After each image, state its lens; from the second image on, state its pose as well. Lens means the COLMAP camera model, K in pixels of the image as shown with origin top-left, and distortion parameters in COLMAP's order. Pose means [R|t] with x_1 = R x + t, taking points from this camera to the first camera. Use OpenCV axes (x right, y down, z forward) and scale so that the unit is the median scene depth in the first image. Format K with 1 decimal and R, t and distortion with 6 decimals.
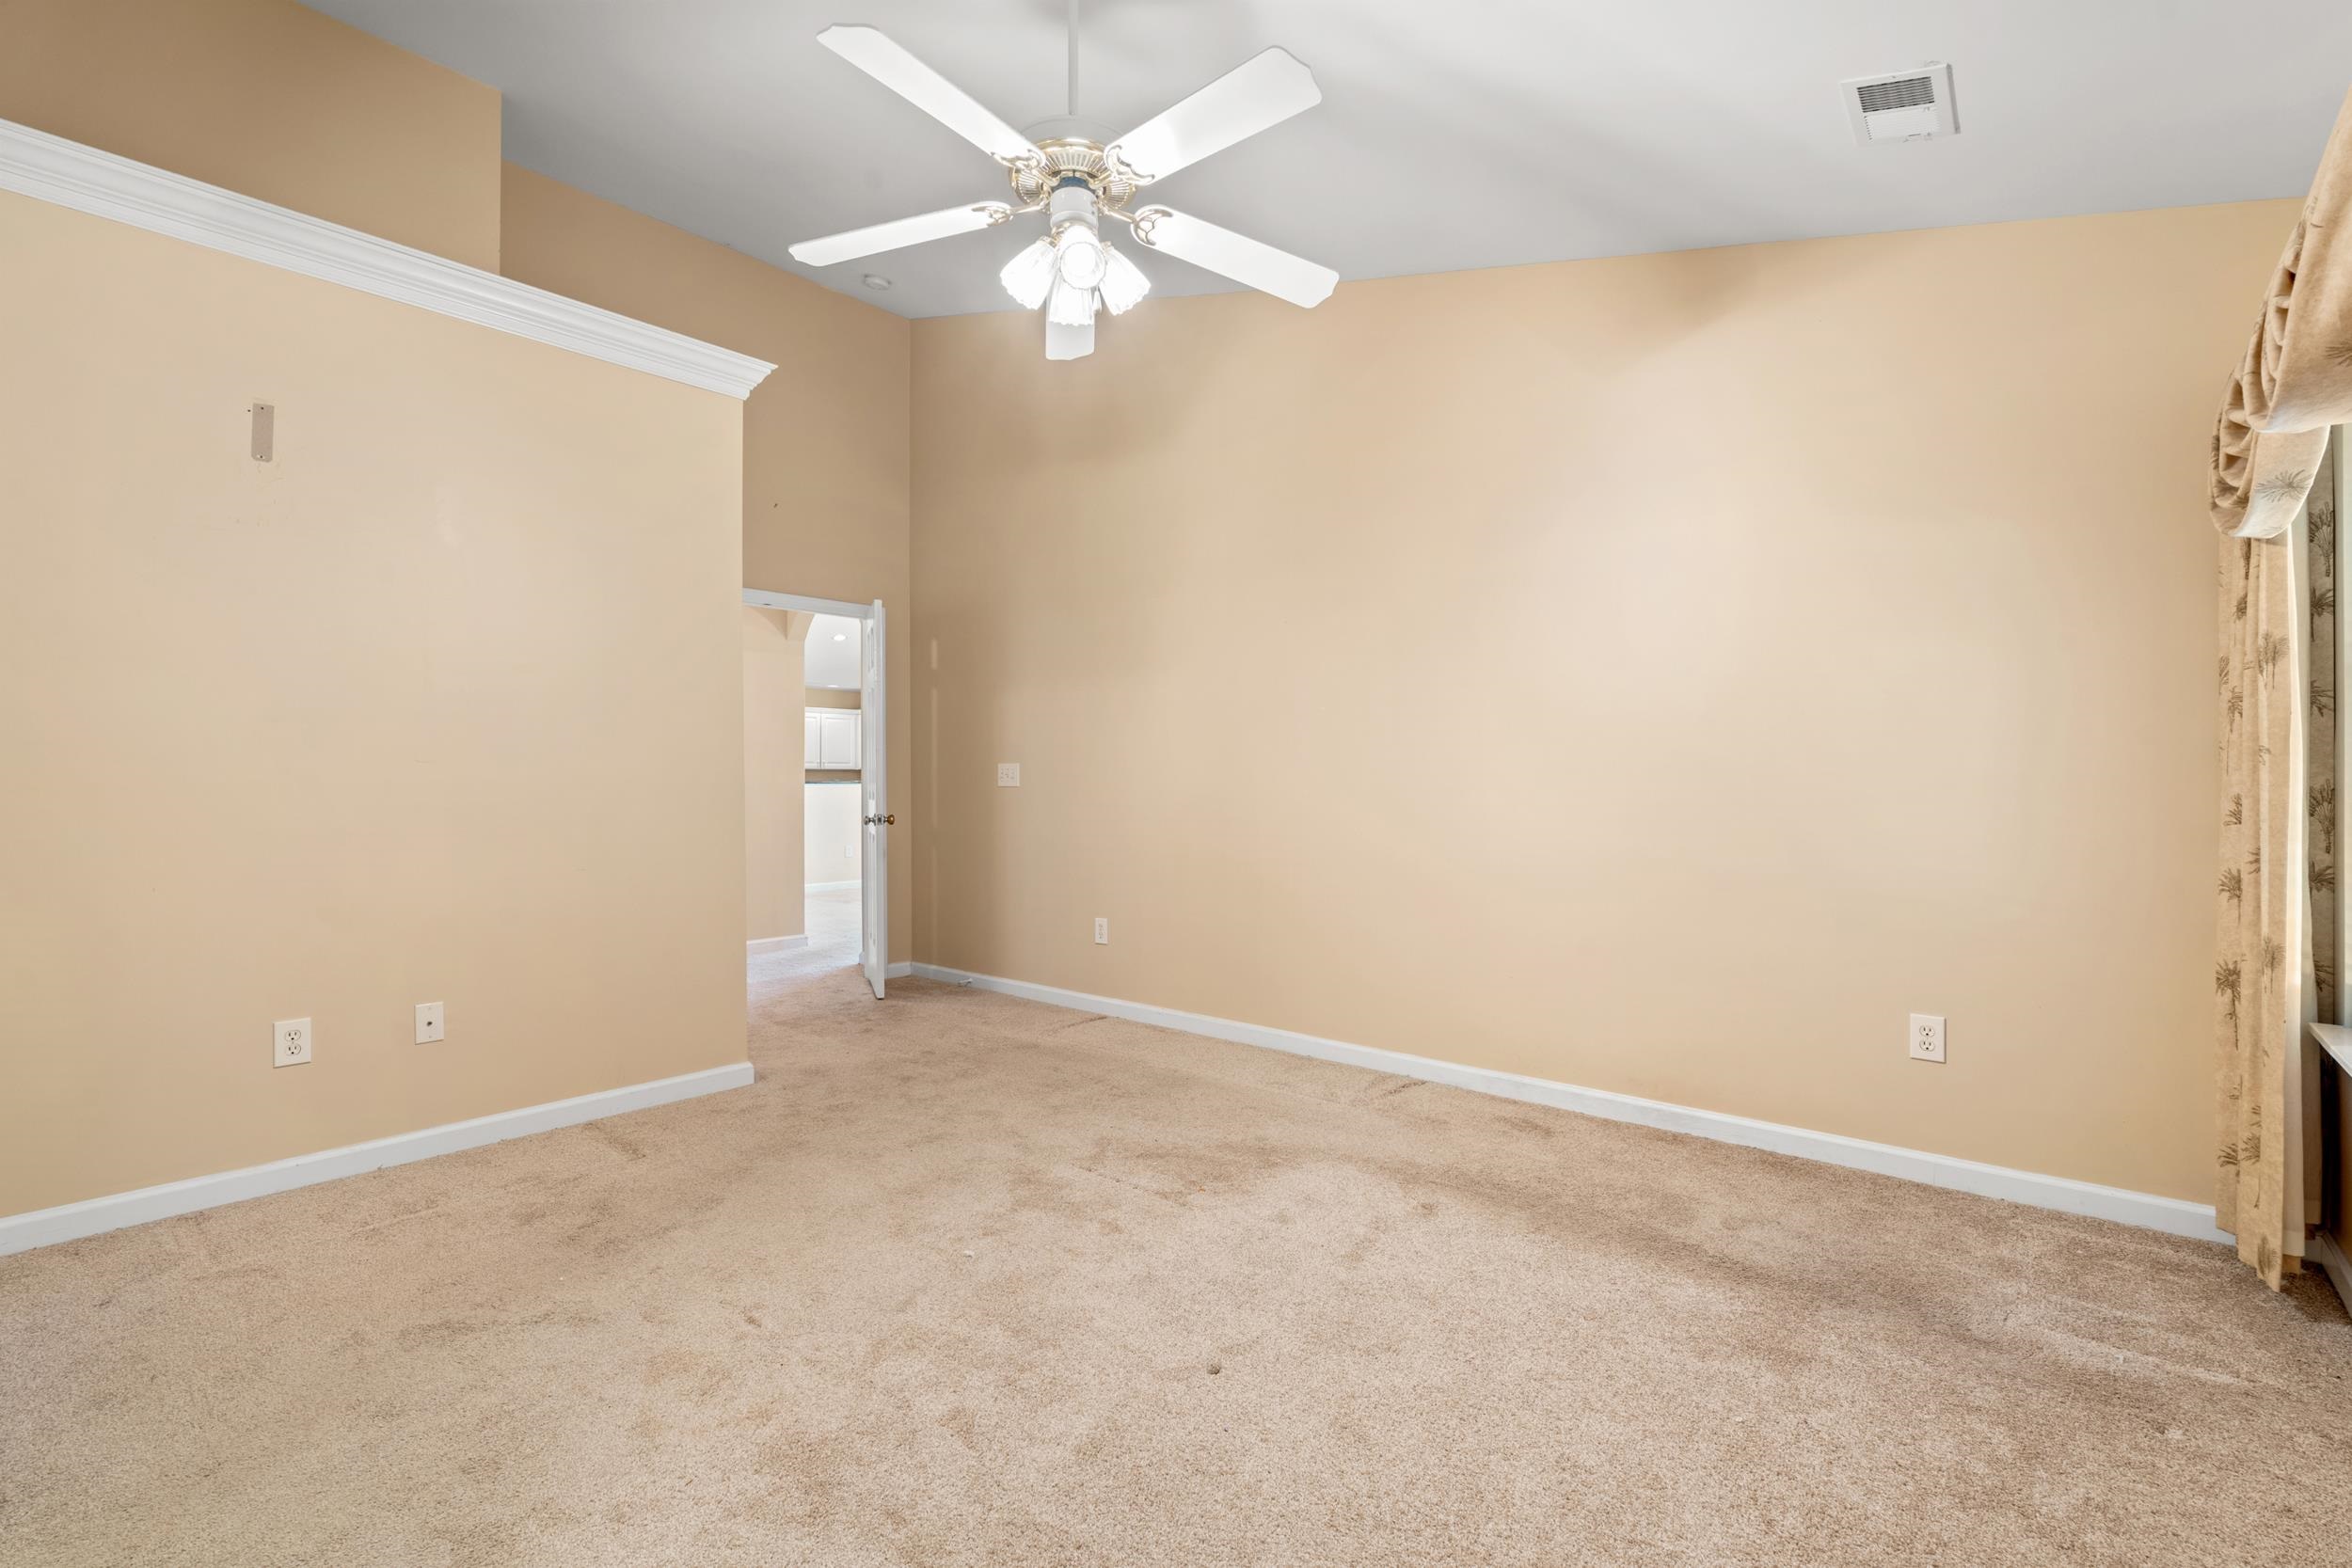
lens RADIAL K [[1040.3, 0, 1182.0], [0, 1040.3, 784.8], [0, 0, 1]] dist [-0.000832, -0.000171]
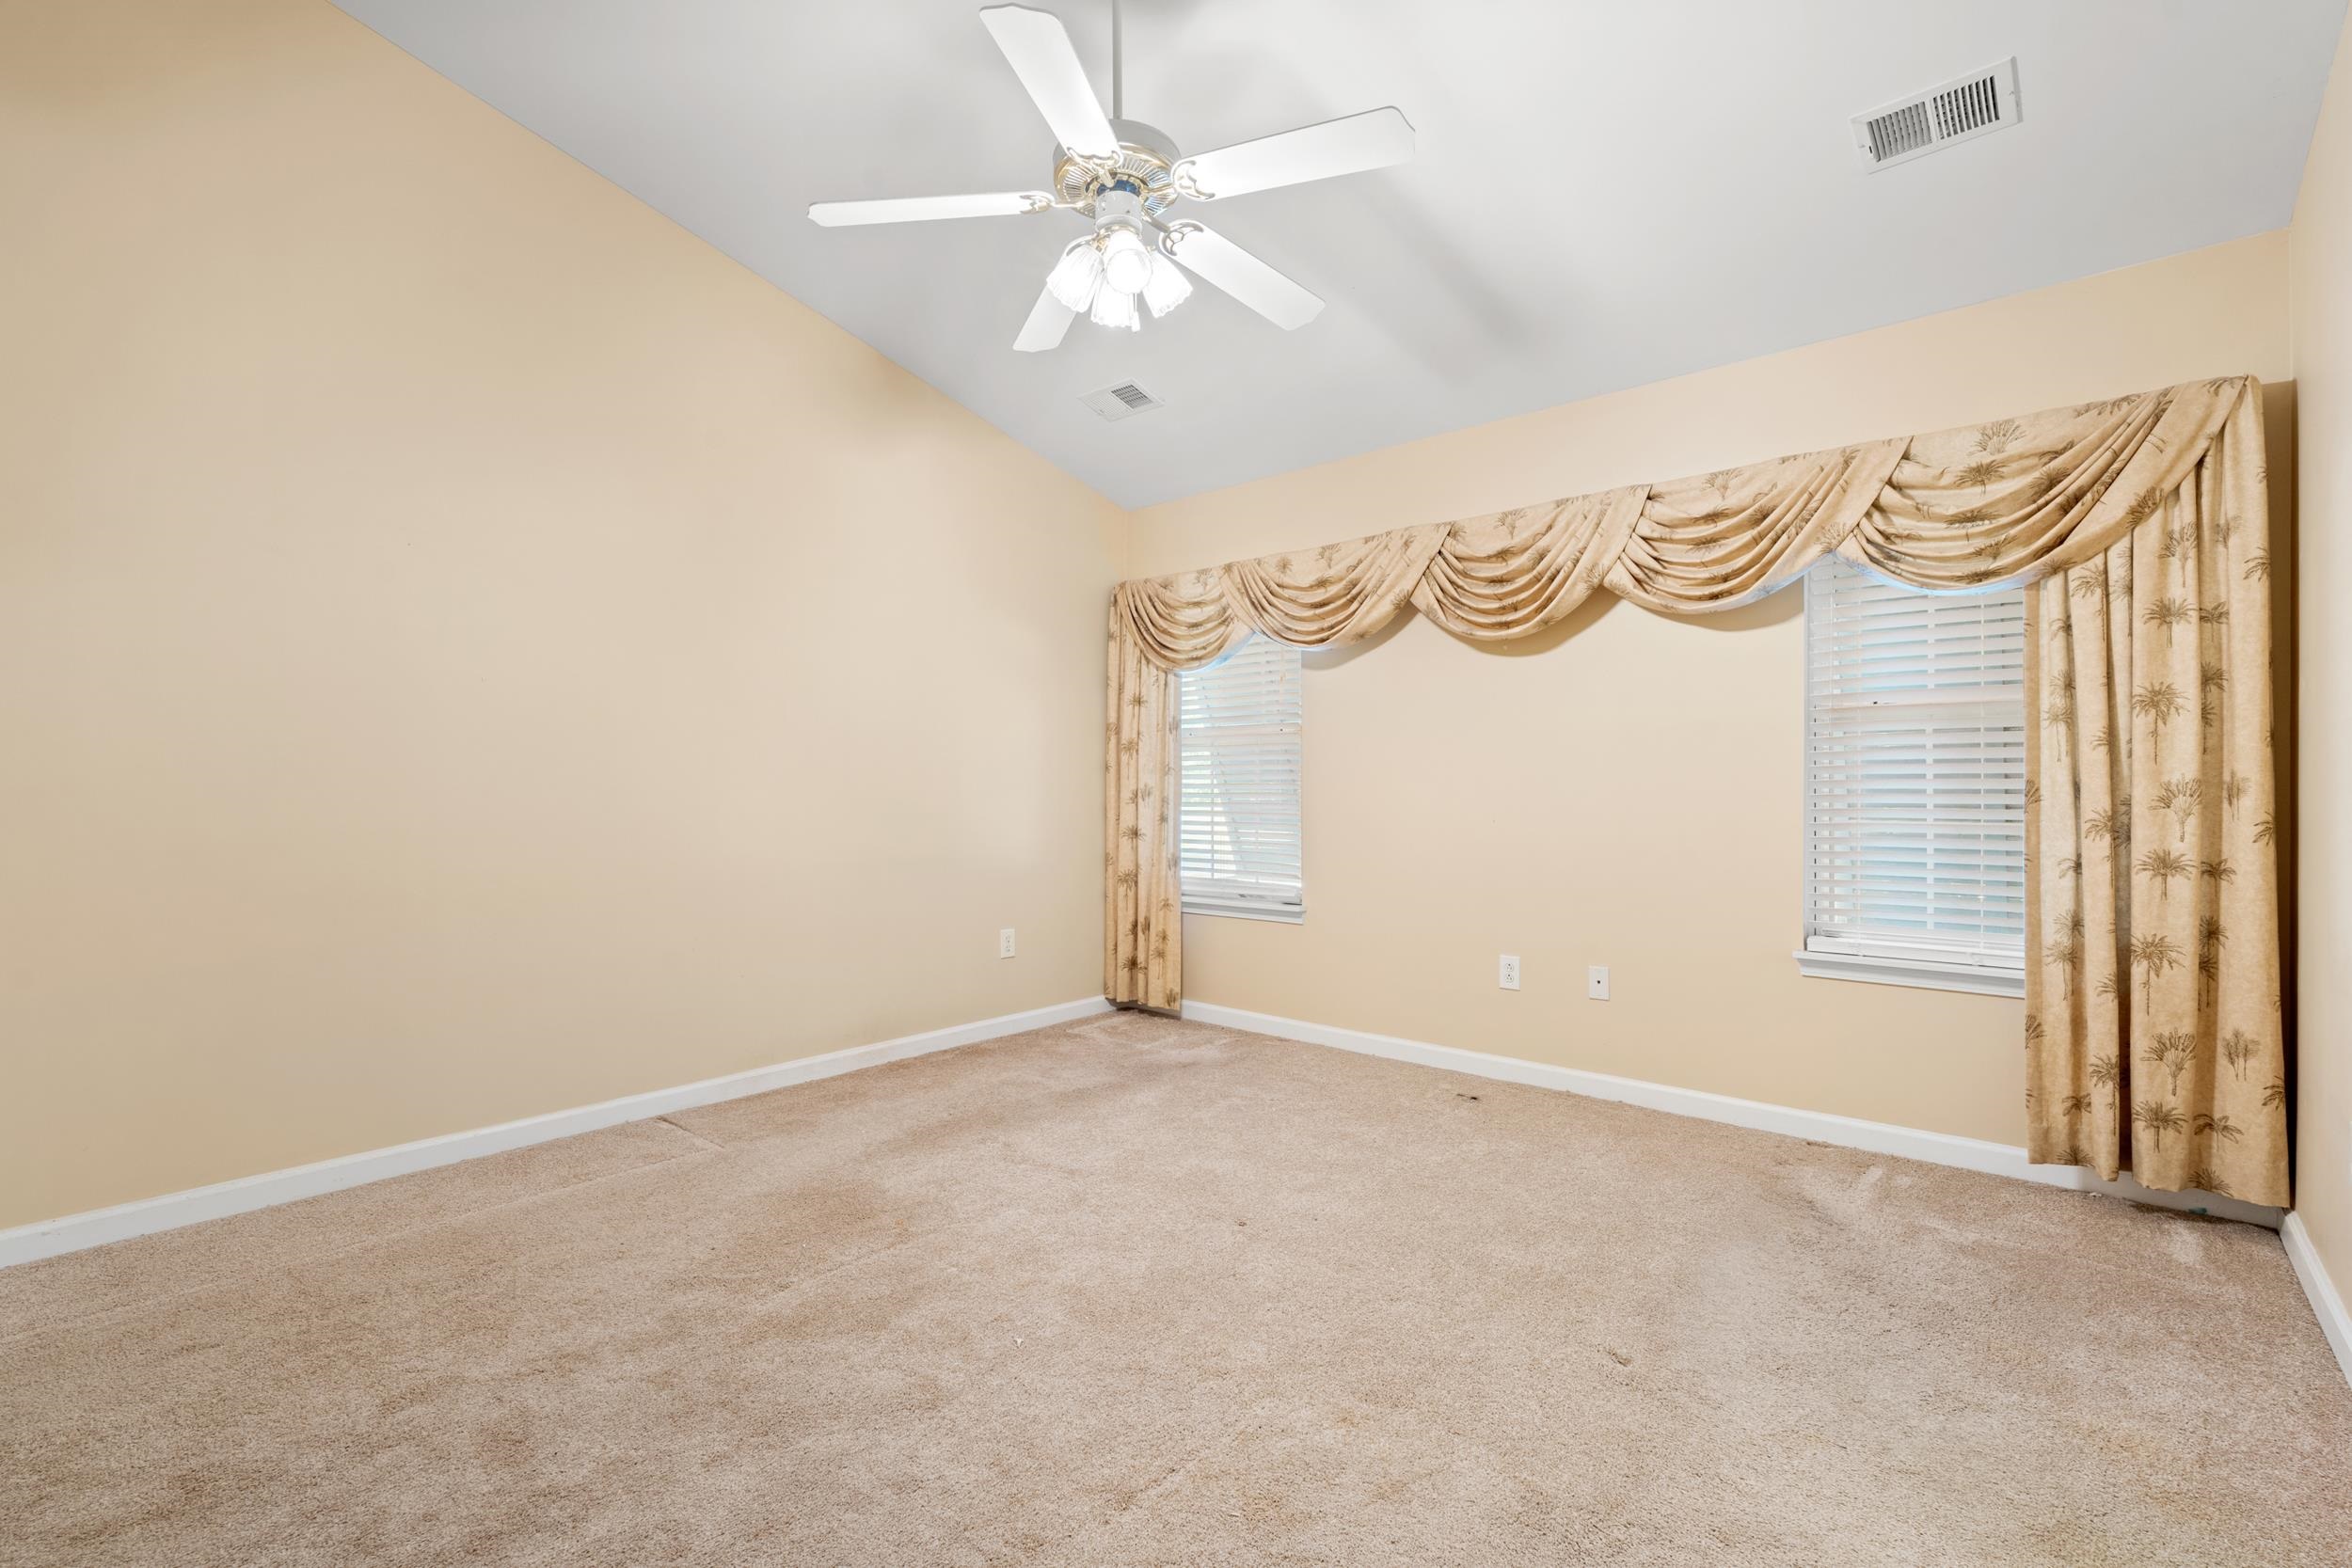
lens RADIAL K [[1040.3, 0, 1182.0], [0, 1040.3, 784.8], [0, 0, 1]] dist [-0.000832, -0.000171]
pose [[0.005316, -0.000251, 0.999986, -0.854466], [0.004360, 0.999990, 0.000228, 0.002333], [-0.999976, 0.004359, 0.005317, 0.707497]]
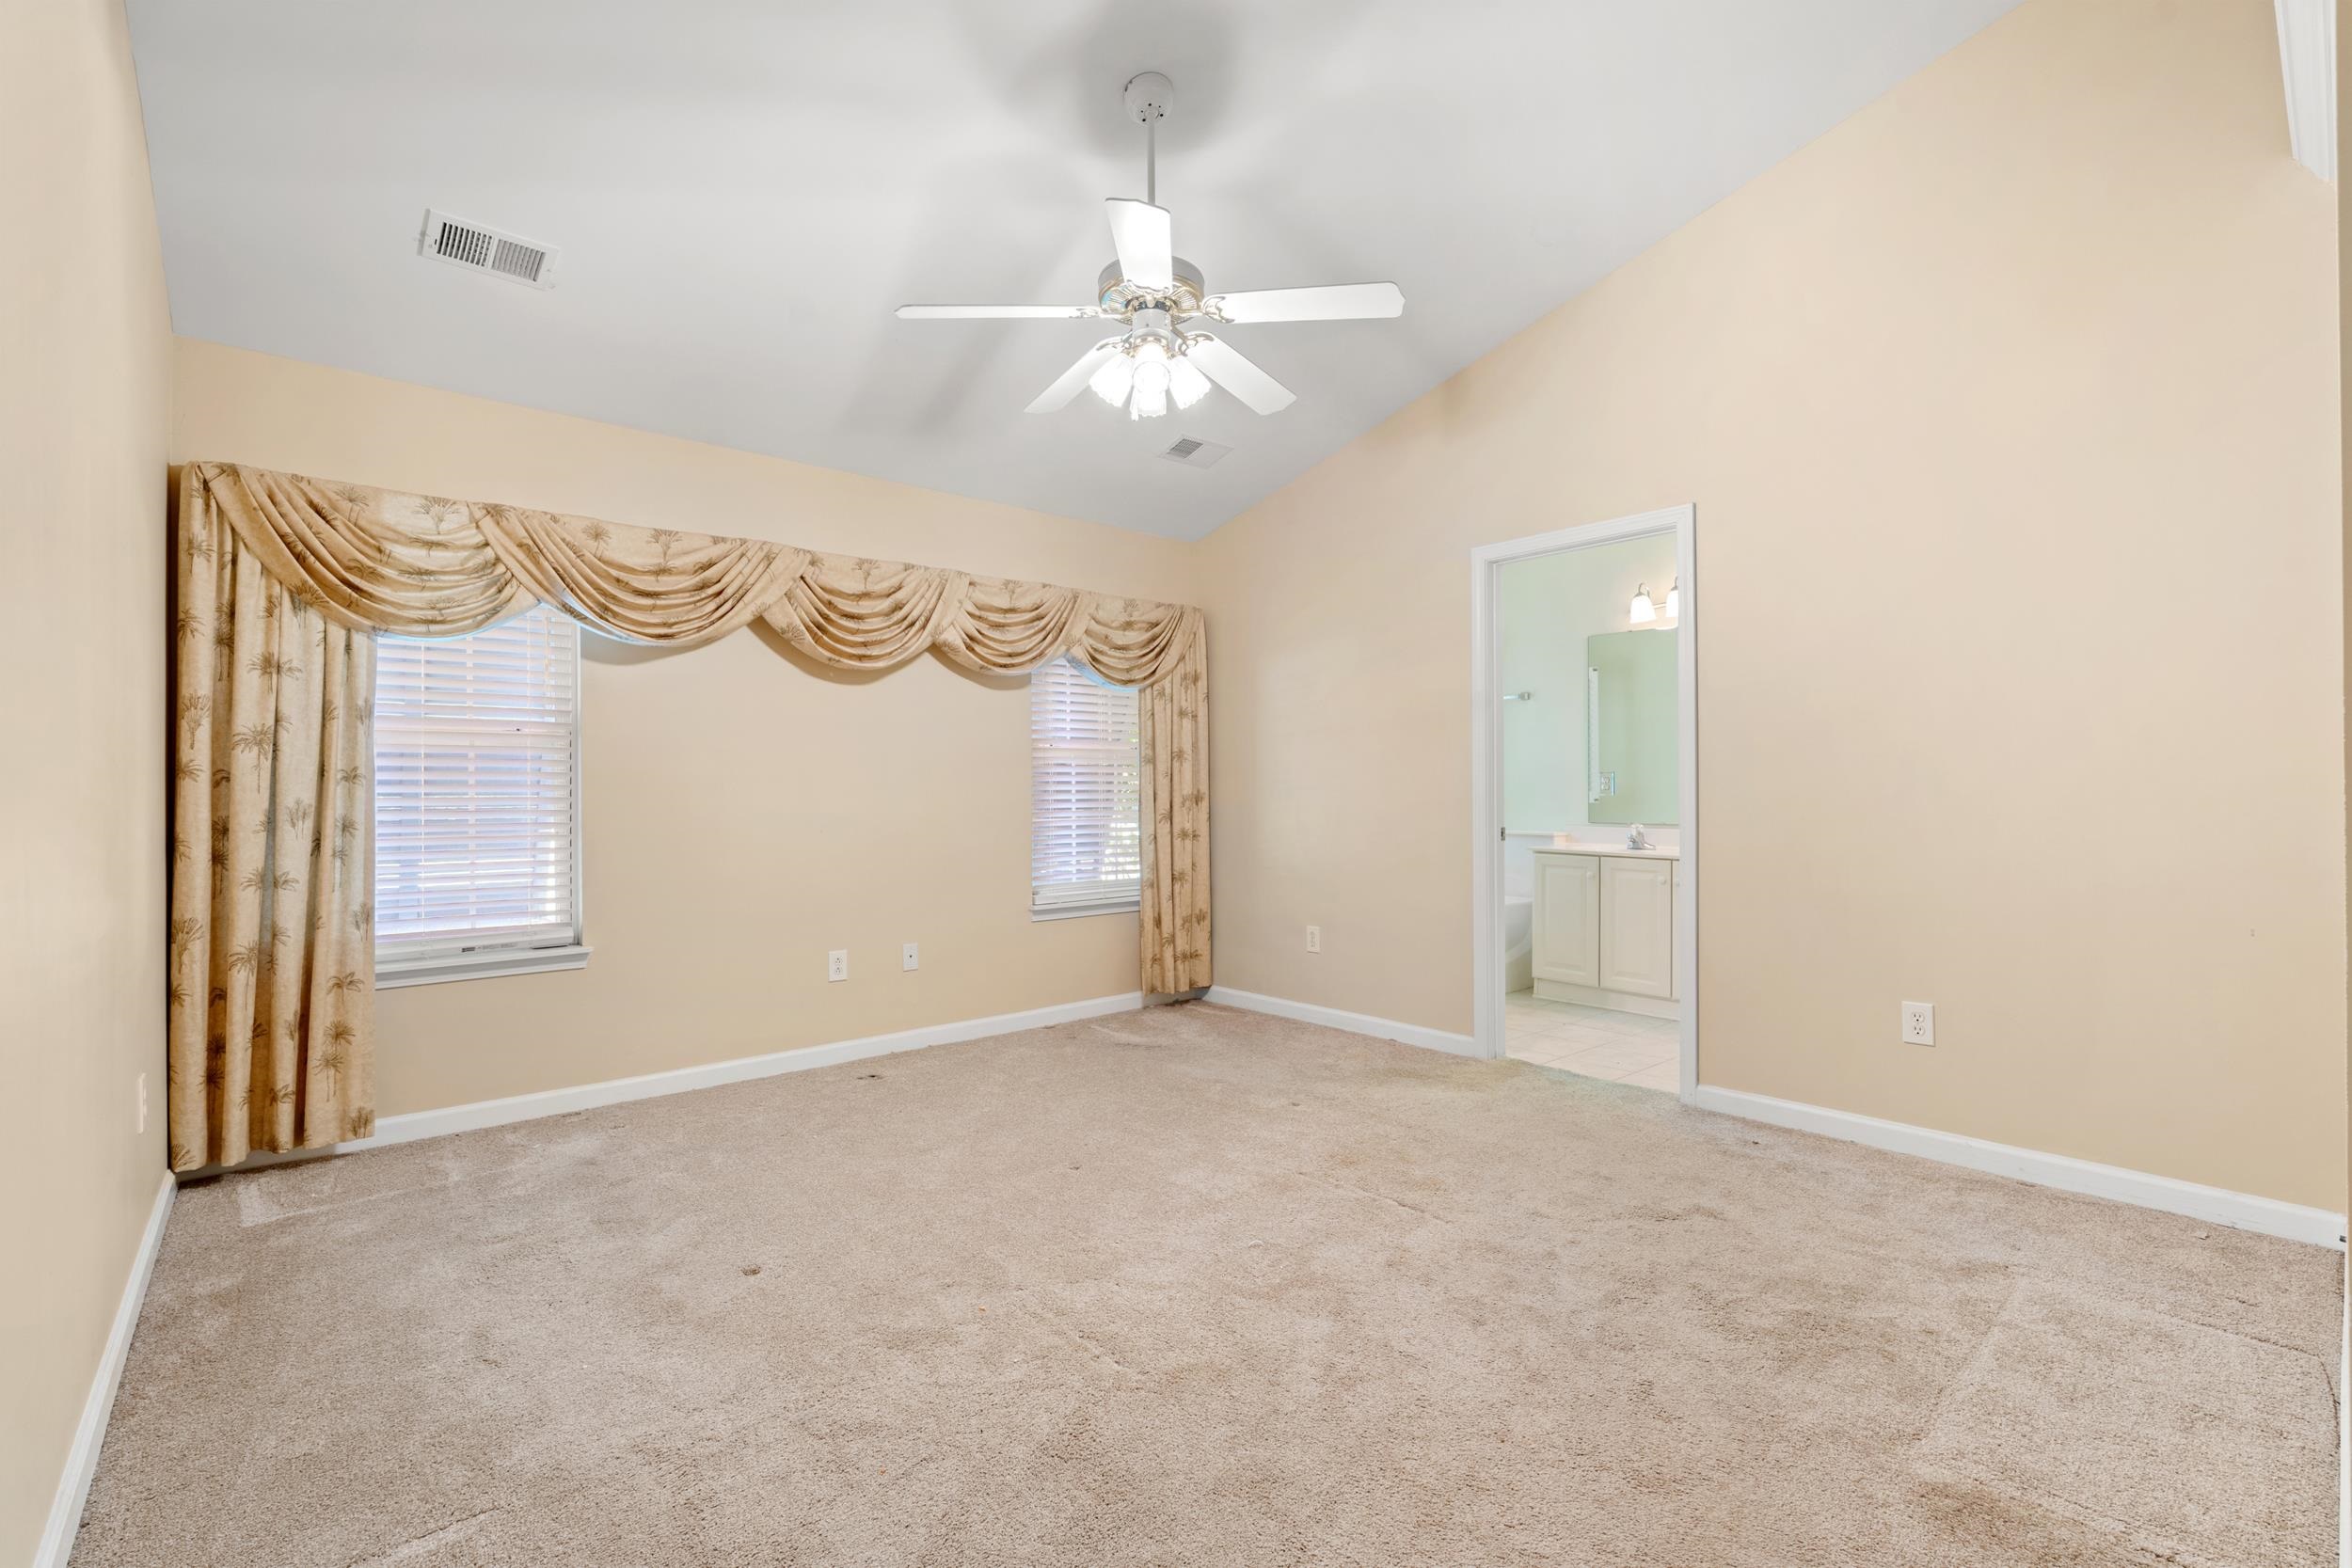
lens RADIAL K [[1019.0, 0, 1170.1], [0, 1019.0, 781.9], [0, 0, 1]] dist [0.000702, 0.000115]
pose [[-0.988027, 0.006176, 0.154156, -0.223426], [0.004818, 0.999946, -0.009184, -0.002436], [-0.154205, -0.008331, -0.988004, 1.654689]]
